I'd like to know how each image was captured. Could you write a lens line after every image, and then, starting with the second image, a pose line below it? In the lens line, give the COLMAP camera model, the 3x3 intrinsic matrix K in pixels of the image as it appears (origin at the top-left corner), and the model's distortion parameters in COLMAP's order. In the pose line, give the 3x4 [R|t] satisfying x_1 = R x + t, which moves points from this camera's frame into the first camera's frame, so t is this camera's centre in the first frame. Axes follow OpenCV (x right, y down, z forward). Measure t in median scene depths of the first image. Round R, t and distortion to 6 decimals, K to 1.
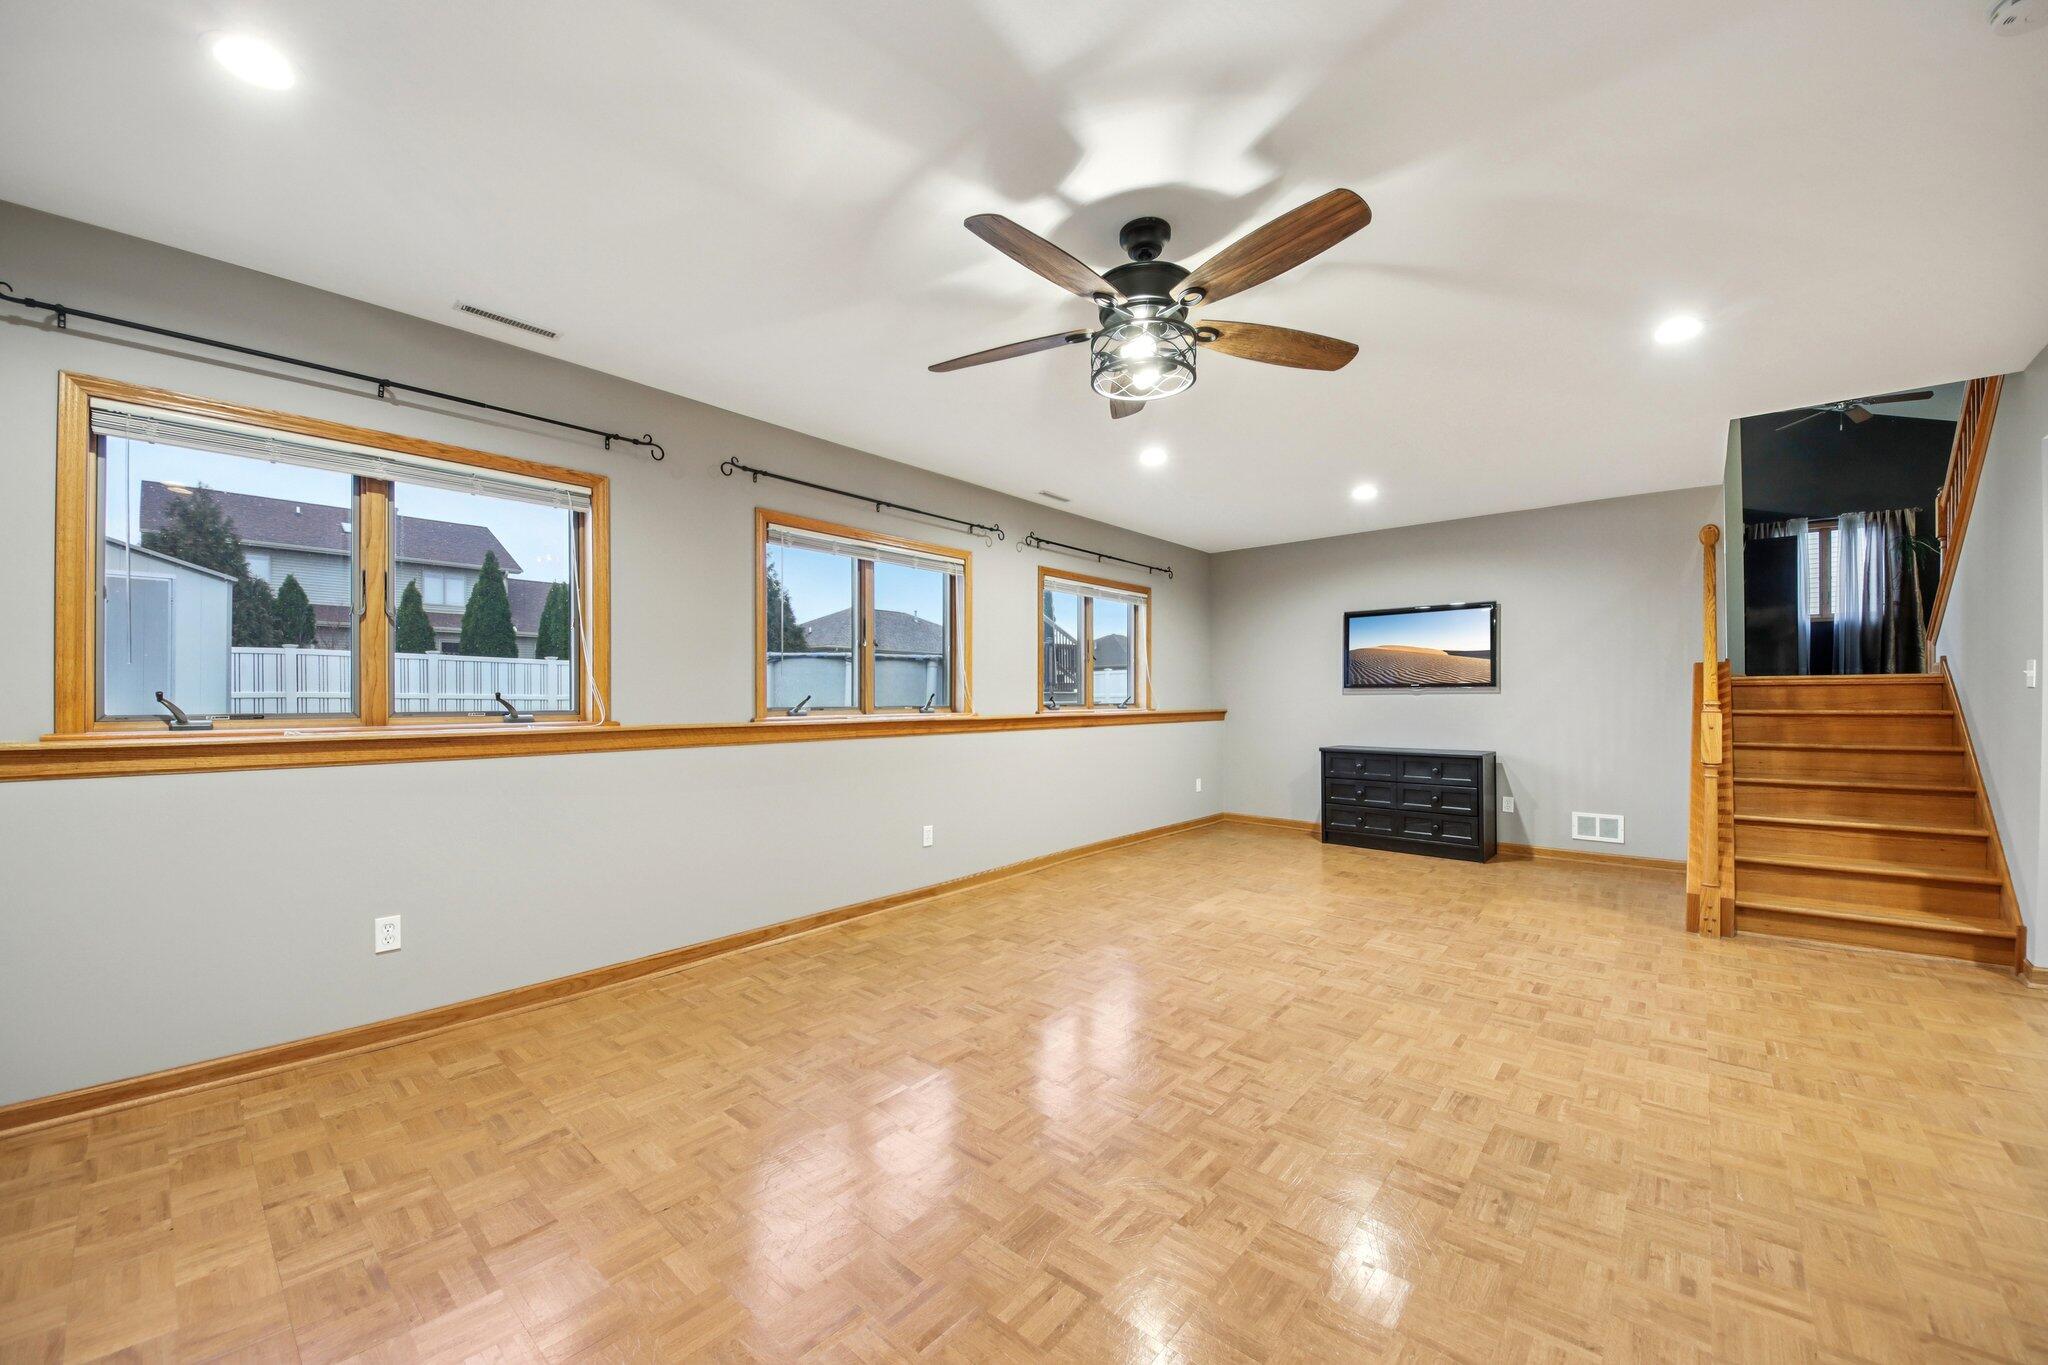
lens RADIAL K [[760.4, 0, 1020.5], [0, 760.4, 693.6], [0, 0, 1]] dist [0.050556, -0.032021]
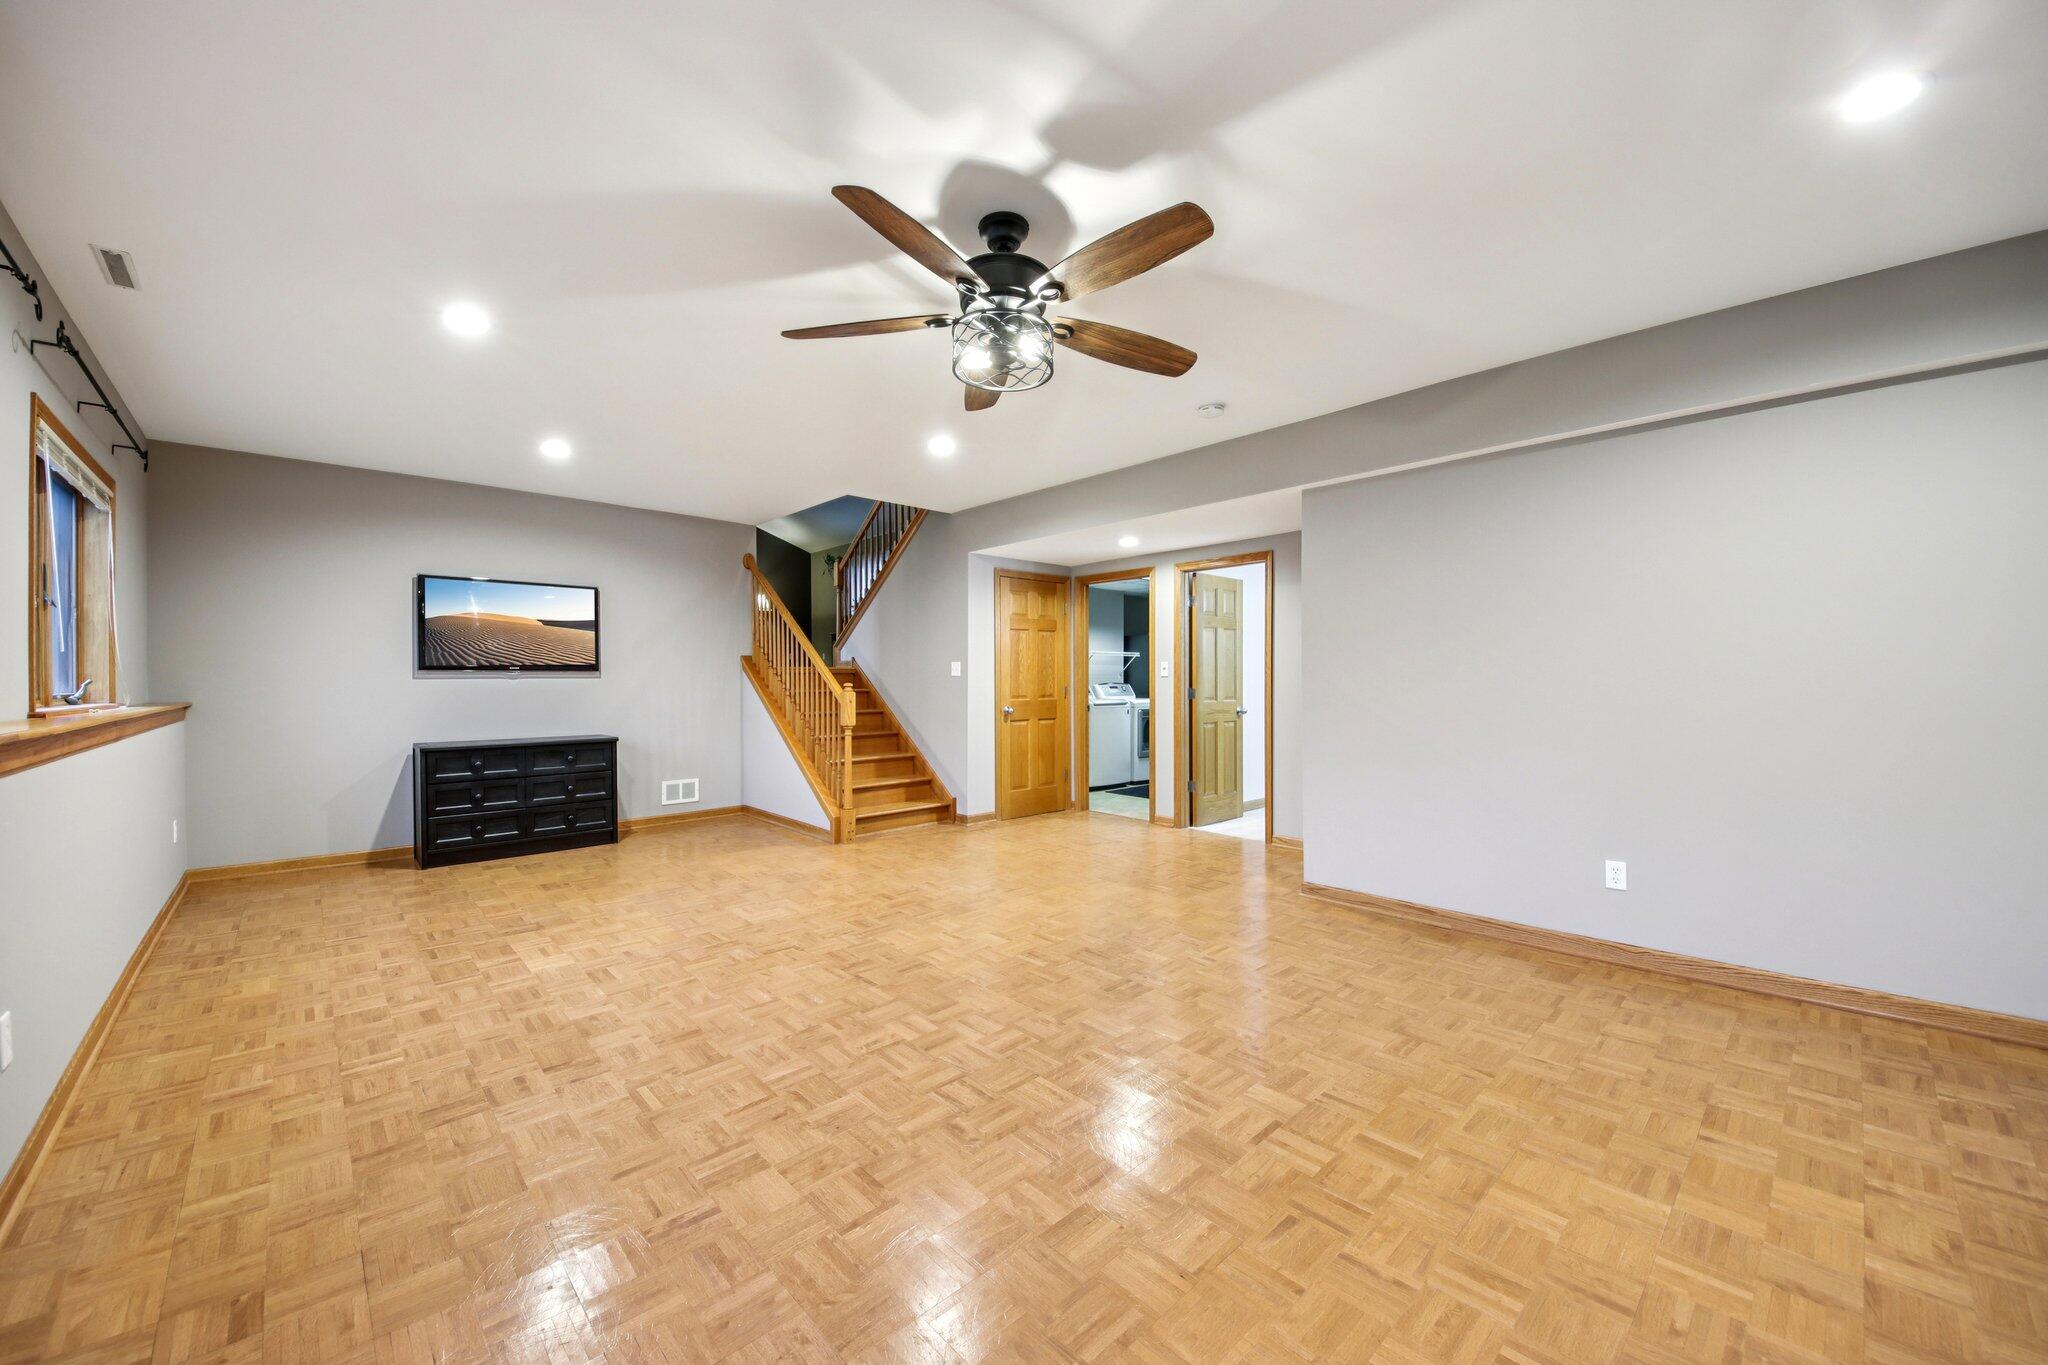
lens RADIAL K [[760.4, 0, 1020.5], [0, 760.4, 693.6], [0, 0, 1]] dist [0.050556, -0.032021]
pose [[0.107980, -0.015911, 0.994026, -0.501900], [-0.001285, 0.999869, 0.016144, 0.006828], [-0.994152, -0.003021, 0.107945, 0.515841]]
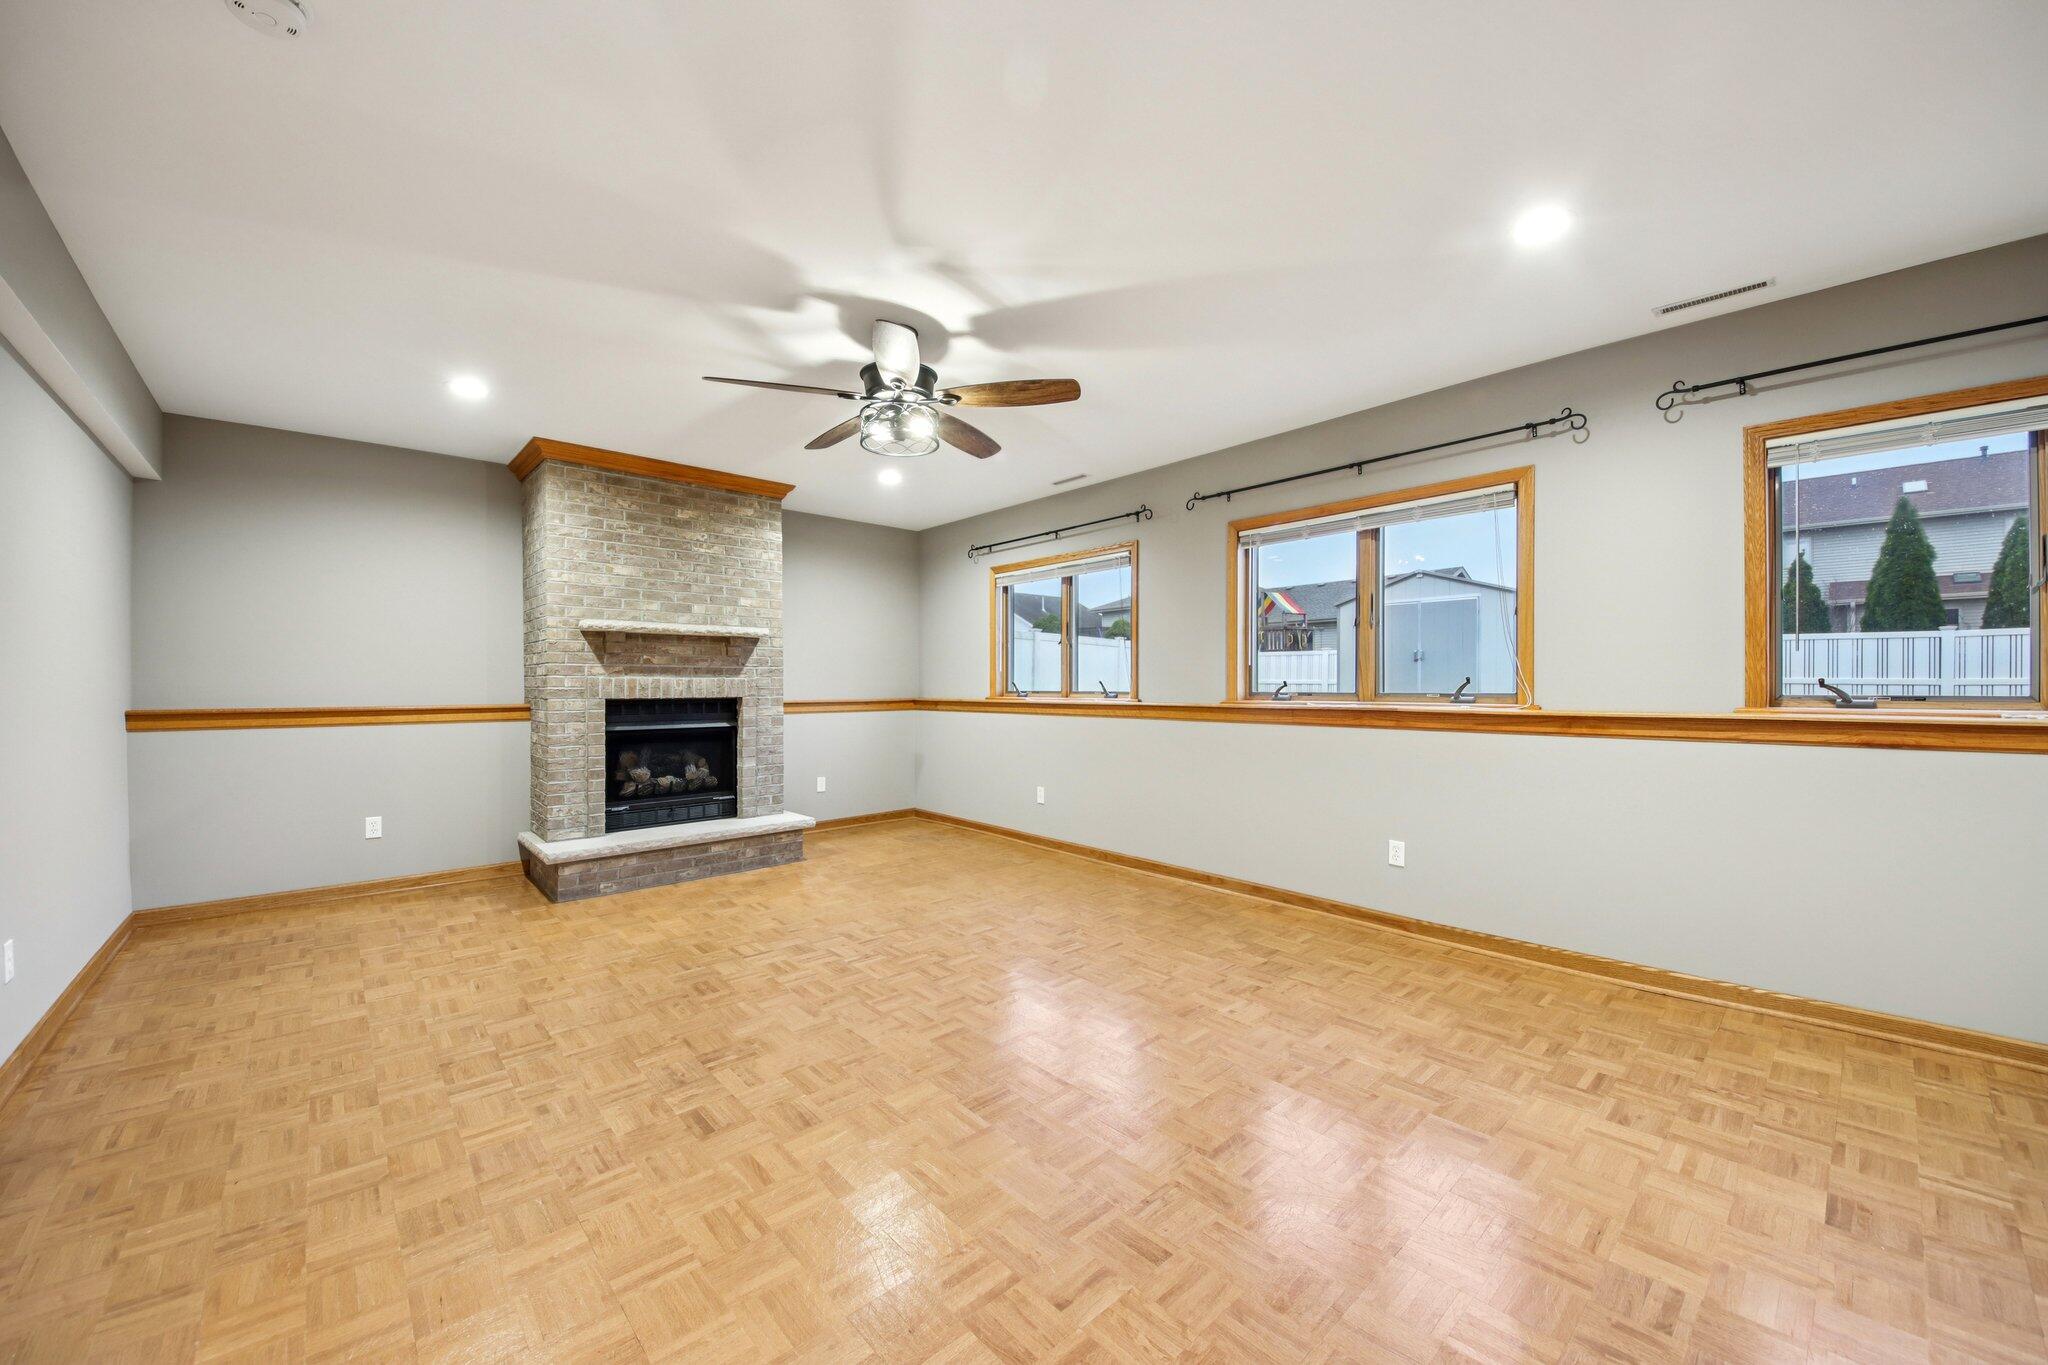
lens RADIAL K [[776.8, 0, 1018.1], [0, 776.8, 689.4], [0, 0, 1]] dist [0.070052, -0.041692]
pose [[-0.130093, 0.003989, -0.991494, 0.868249], [0.006901, 0.999971, 0.003117, 0.009343], [0.991478, -0.006436, -0.130117, 0.815307]]
